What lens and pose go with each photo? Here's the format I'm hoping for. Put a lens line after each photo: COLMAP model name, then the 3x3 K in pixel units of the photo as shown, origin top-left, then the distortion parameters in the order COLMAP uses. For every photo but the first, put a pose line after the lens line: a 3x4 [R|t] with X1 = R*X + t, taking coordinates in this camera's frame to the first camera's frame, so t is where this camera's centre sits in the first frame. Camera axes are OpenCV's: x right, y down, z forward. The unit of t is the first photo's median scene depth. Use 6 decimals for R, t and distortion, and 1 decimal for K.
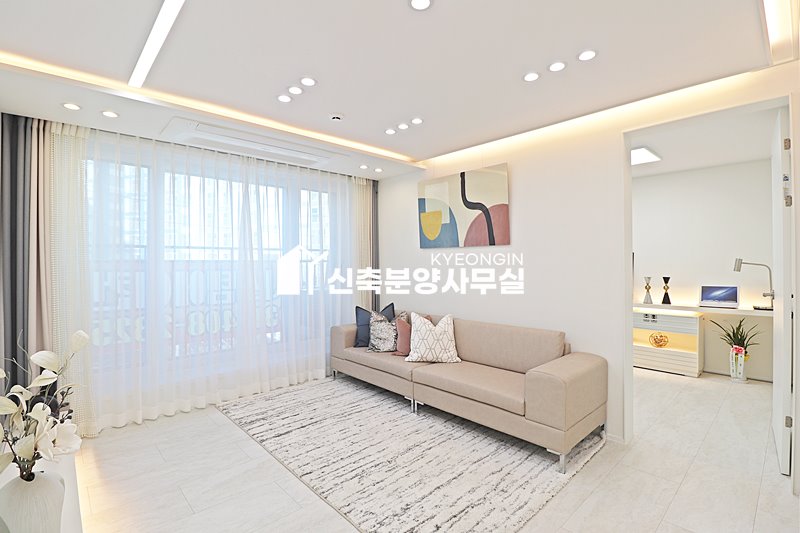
lens RADIAL K [[381.3, 0, 411.9], [0, 381.3, 267.2], [0, 0, 1]] dist [0.002744, -0.014307]
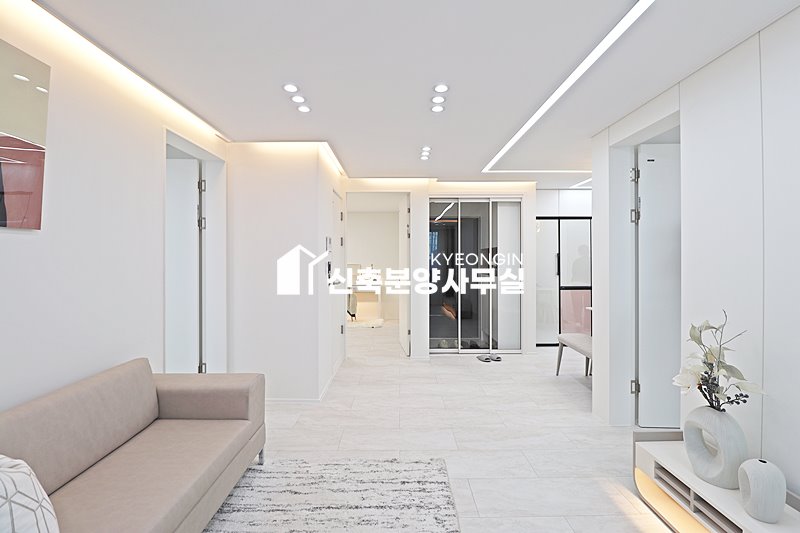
lens RADIAL K [[367.4, 0, 400.9], [0, 367.4, 260.7], [0, 0, 1]] dist [0.000759, -0.014170]
pose [[-0.718289, 0.003871, 0.695734, -0.400580], [0.014320, 0.999855, 0.009221, -0.015581], [-0.695598, 0.016586, -0.718240, 0.995222]]
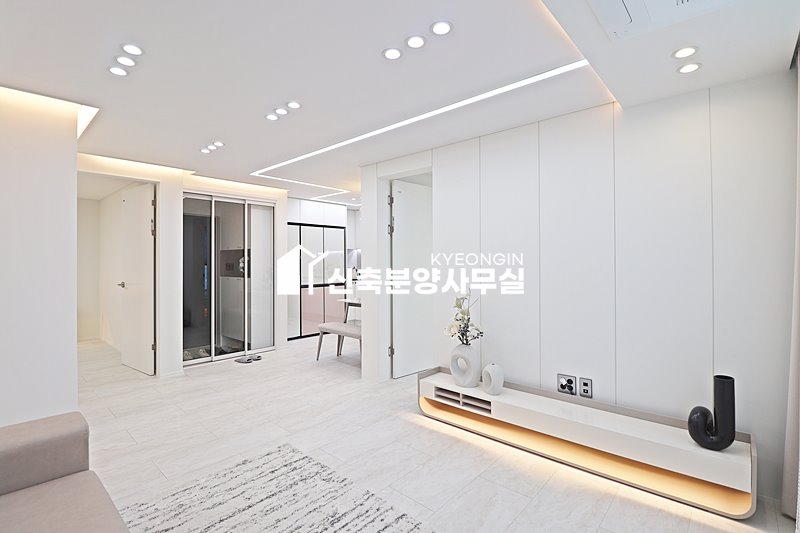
lens RADIAL K [[373.8, 0, 400.4], [0, 373.8, 259.7], [0, 0, 1]] dist [0.000536, -0.015414]
pose [[-0.998089, 0.006935, -0.061404, -0.155350], [0.006434, 0.999944, 0.008353, -0.015225], [0.061458, 0.007942, -0.998078, 1.228322]]
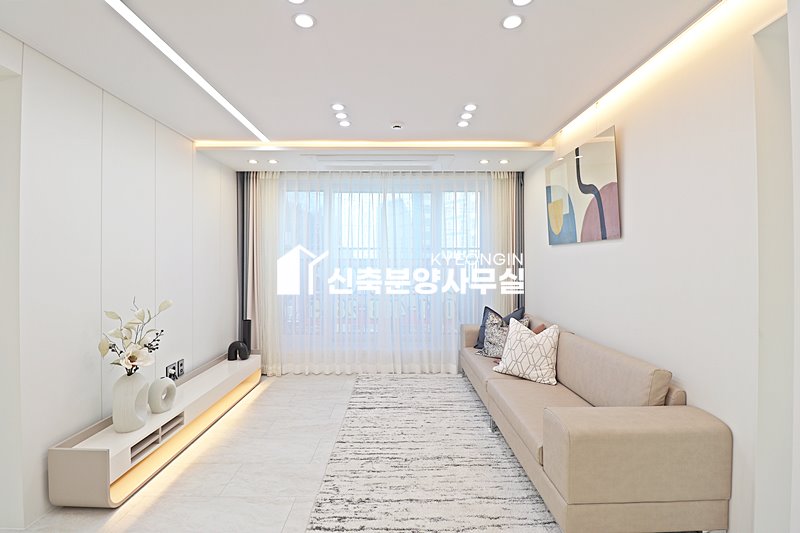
lens RADIAL K [[383.3, 0, 403.5], [0, 383.3, 264.0], [0, 0, 1]] dist [0.001052, -0.000320]
pose [[0.724978, 0.012455, -0.688659, 0.452092], [-0.013016, 0.999906, 0.004382, -0.007742], [0.688649, 0.005787, 0.725072, 0.187649]]
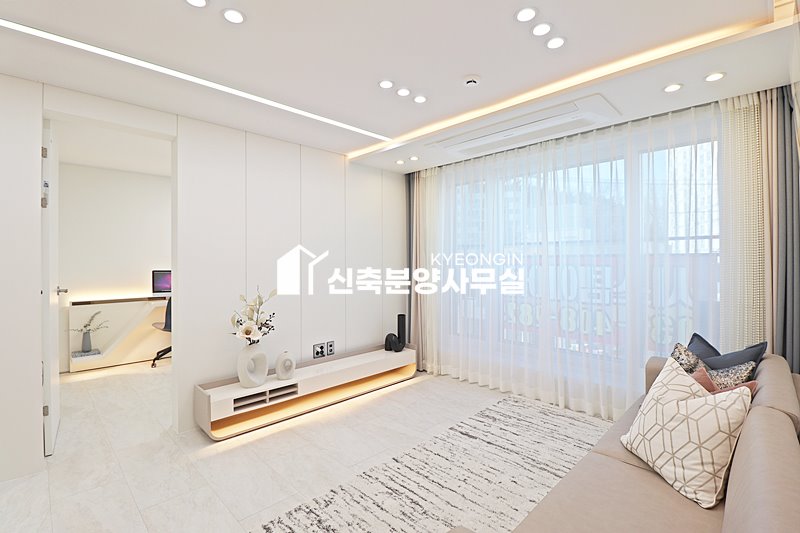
lens RADIAL K [[383.2, 0, 392.5], [0, 383.2, 259.8], [0, 0, 1]] dist [0.000291, -0.000494]
pose [[-0.008202, 0.006714, -0.999944, 0.521159], [-0.009044, 0.999936, 0.006789, -0.007757], [0.999925, 0.009099, -0.008141, 0.677293]]
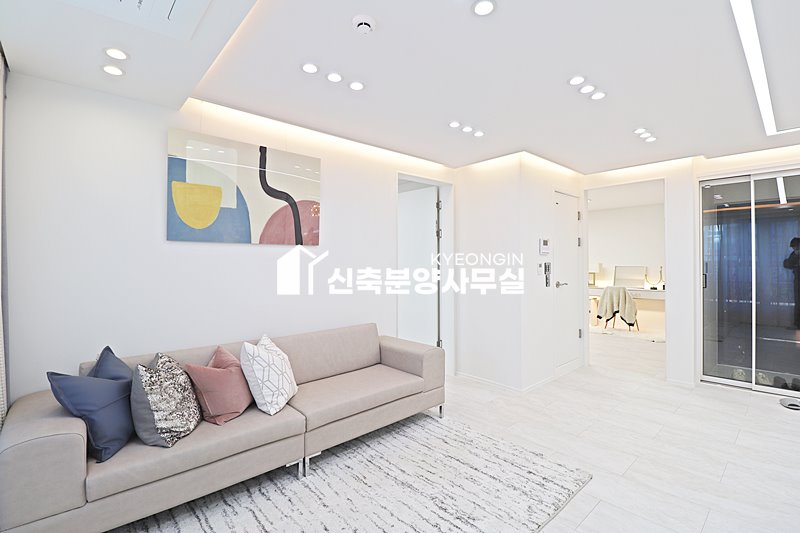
lens RADIAL K [[367.4, 0, 400.9], [0, 367.4, 260.7], [0, 0, 1]] dist [0.000759, -0.014170]
pose [[0.036167, 0.008400, 0.999310, -0.637863], [0.016341, 0.999826, -0.008995, -0.008842], [-0.999212, 0.016655, 0.036024, 0.748399]]
